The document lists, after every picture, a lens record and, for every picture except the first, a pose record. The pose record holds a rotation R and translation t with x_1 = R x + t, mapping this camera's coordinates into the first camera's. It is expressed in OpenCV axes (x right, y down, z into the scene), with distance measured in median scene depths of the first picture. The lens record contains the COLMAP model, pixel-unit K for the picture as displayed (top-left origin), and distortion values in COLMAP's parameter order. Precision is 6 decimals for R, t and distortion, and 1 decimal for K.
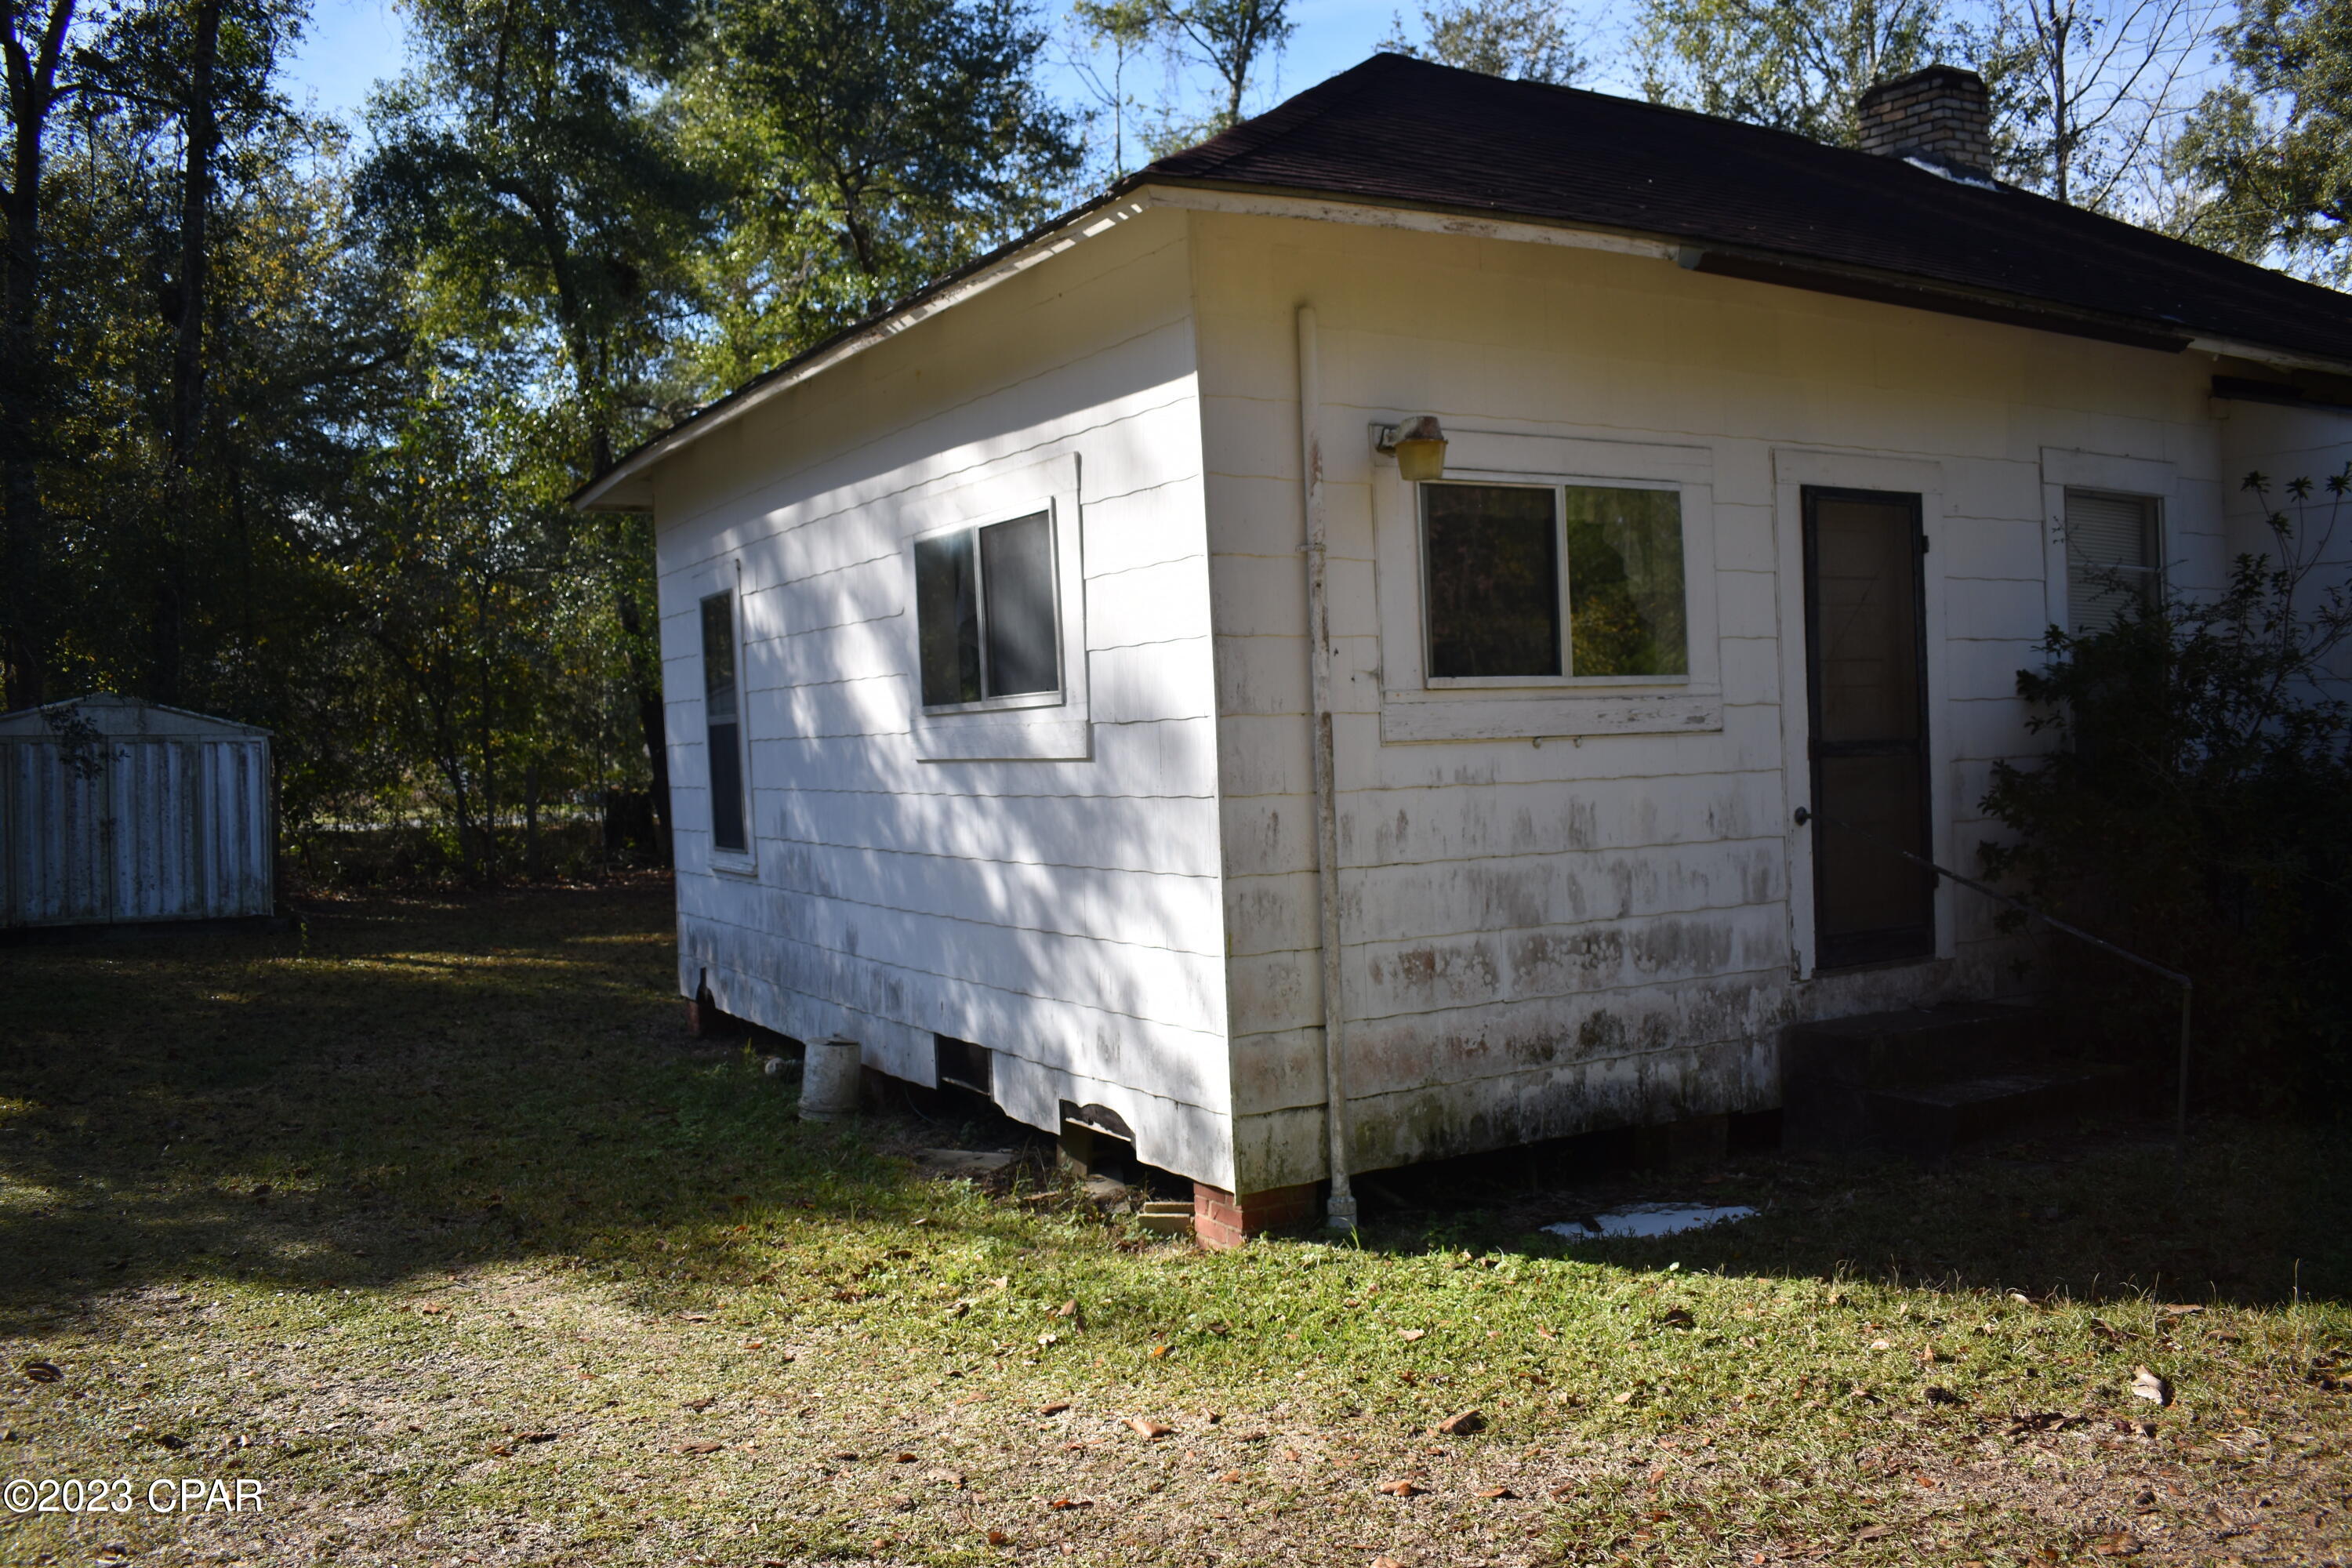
lens RADIAL K [[1900.2, 0, 1180.7], [0, 1900.2, 775.3], [0, 0, 1]] dist [-0.097244, 0.017331]
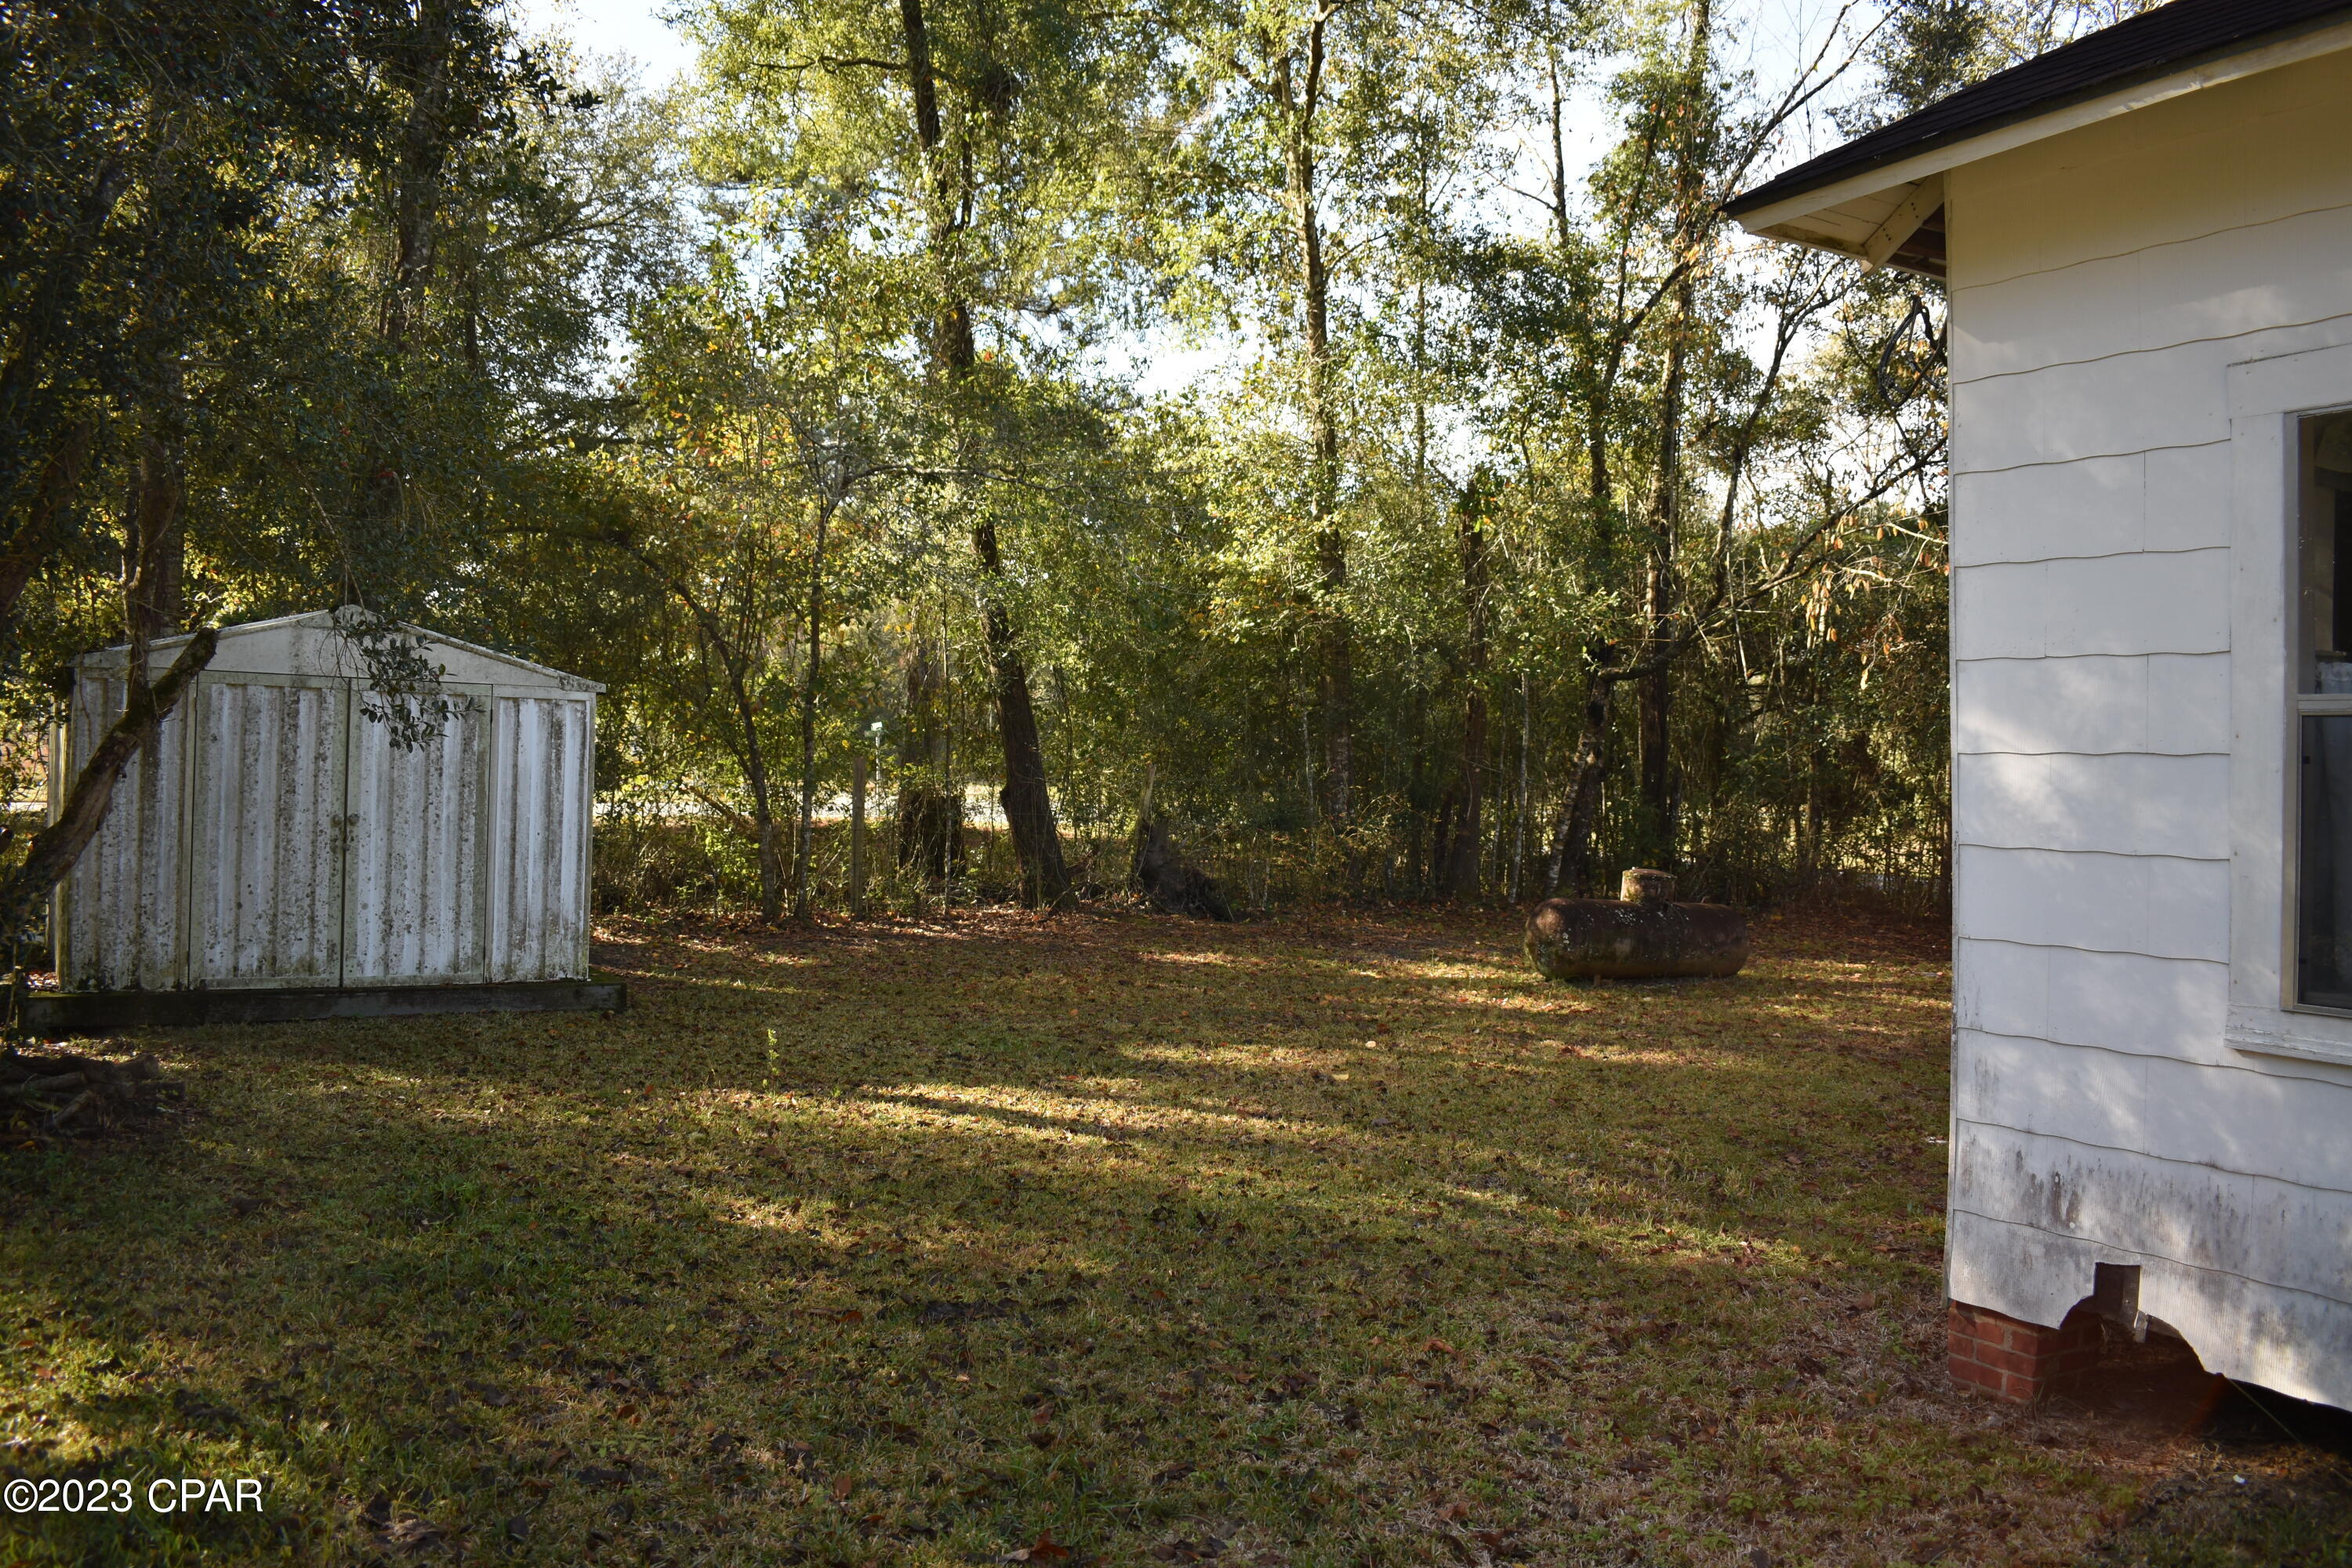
lens RADIAL K [[1900.2, 0, 1176.9], [0, 1900.2, 771.5], [0, 0, 1]] dist [-0.097244, 0.017331]
pose [[0.998256, 0.050519, 0.030536, -0.323299], [-0.050360, 0.998713, -0.005945, -0.000761], [-0.030797, 0.004397, 0.999516, 0.372785]]
